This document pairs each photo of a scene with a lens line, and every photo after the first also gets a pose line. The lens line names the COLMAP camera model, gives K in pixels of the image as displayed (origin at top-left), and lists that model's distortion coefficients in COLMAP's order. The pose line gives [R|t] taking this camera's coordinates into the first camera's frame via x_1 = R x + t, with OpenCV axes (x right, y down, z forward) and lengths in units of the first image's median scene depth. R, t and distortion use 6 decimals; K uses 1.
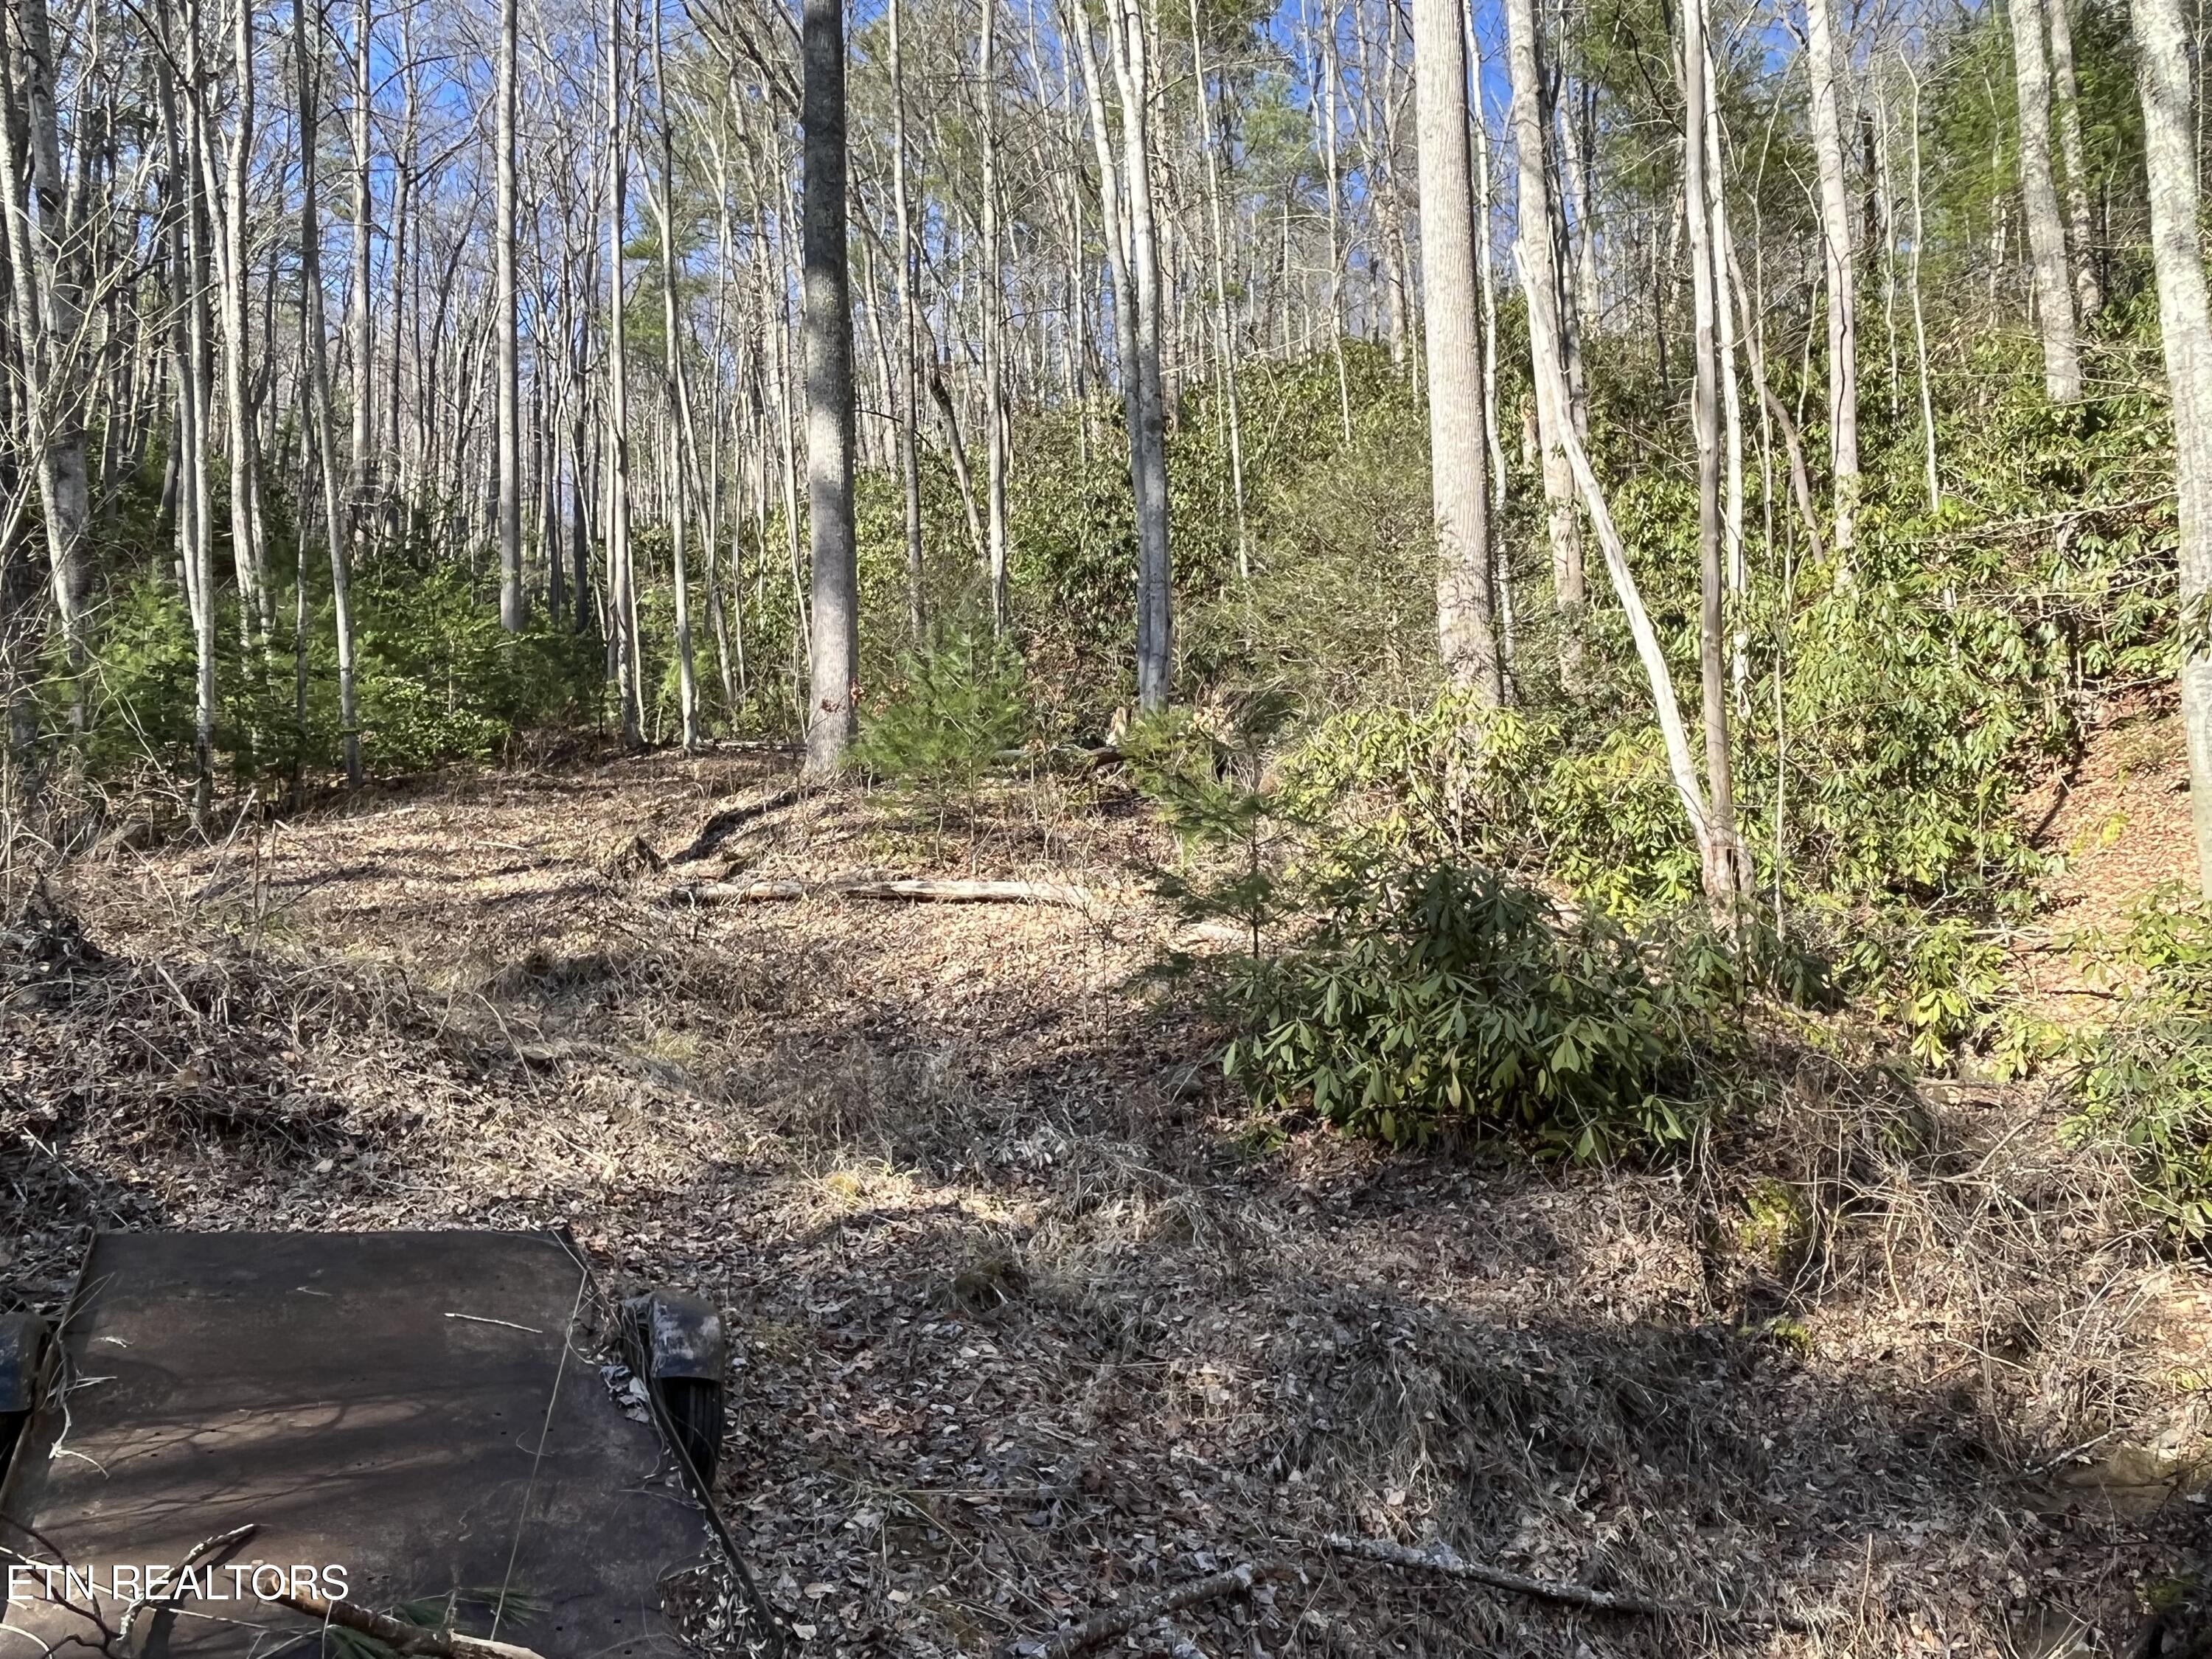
lens RADIAL K [[1533.0, 0, 1106.0], [0, 1533.0, 829.5], [0, 0, 1]] dist [-0.053505, 0.114659]
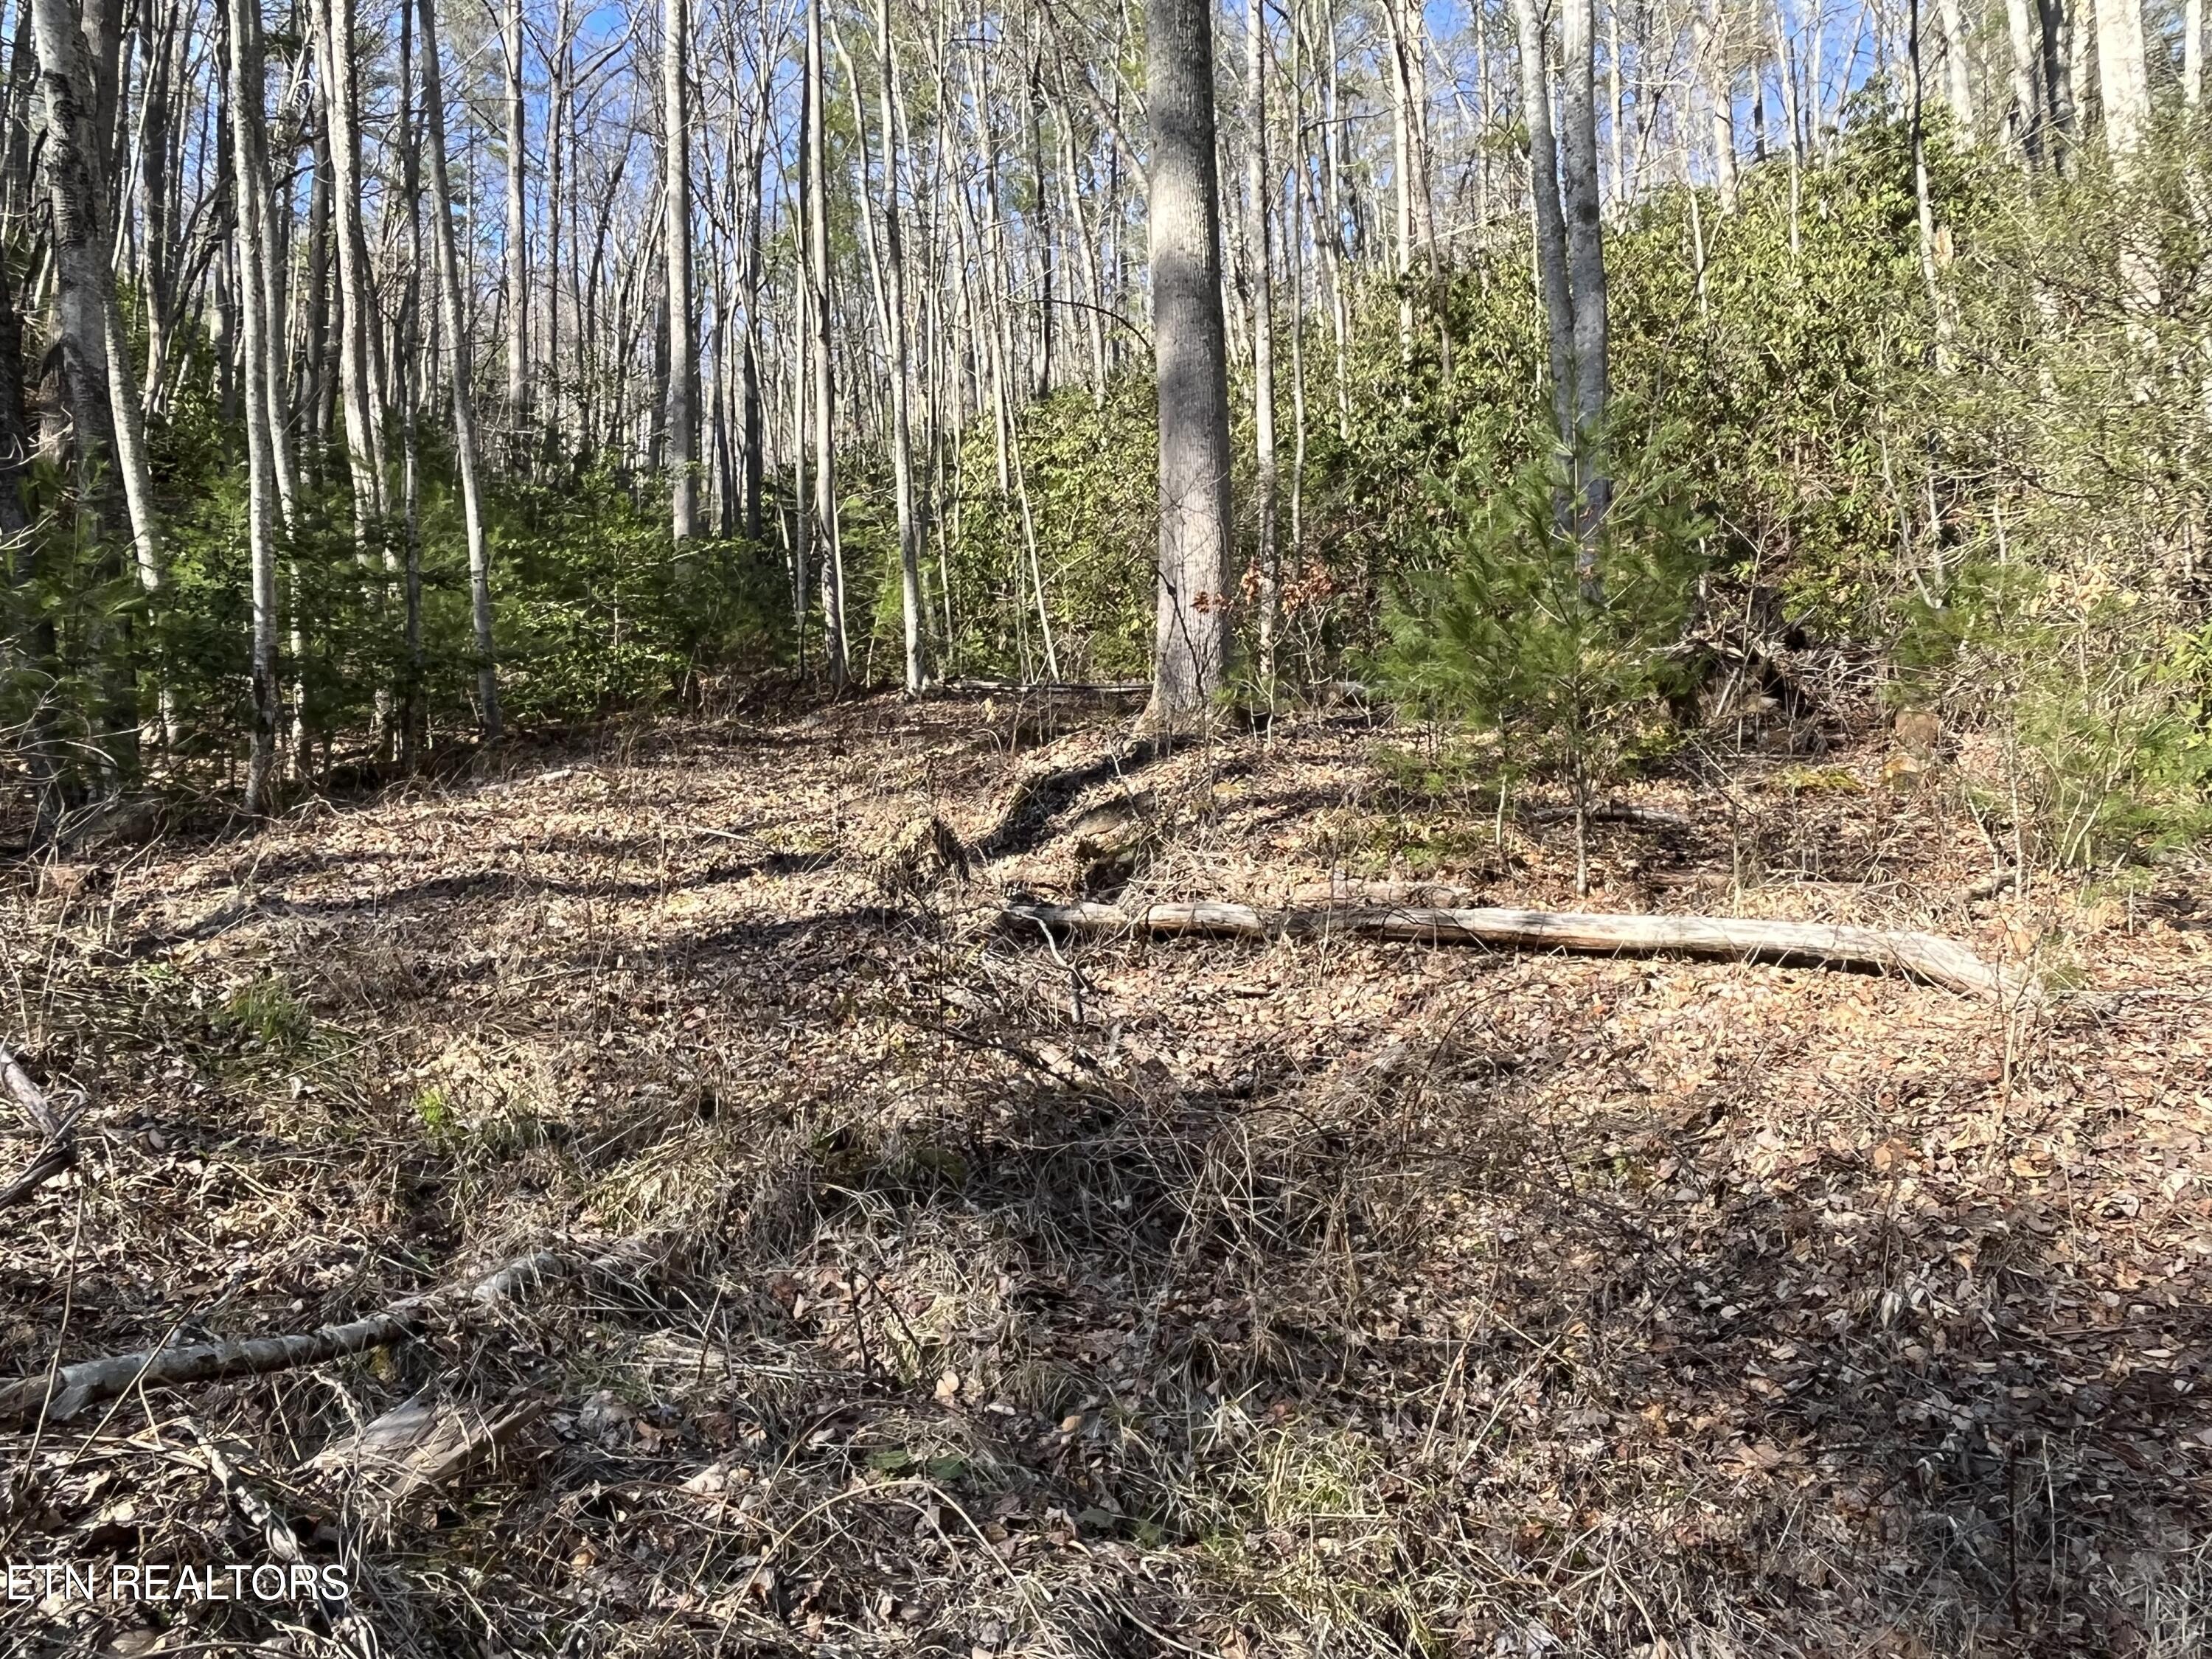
lens RADIAL K [[1533.0, 0, 1106.0], [0, 1533.0, 829.5], [0, 0, 1]] dist [-0.053505, 0.114659]
pose [[0.995473, -0.002869, -0.095000, -0.166032], [0.005548, 0.999594, 0.027955, -0.006398], [0.094881, -0.028355, 0.995085, 0.378631]]
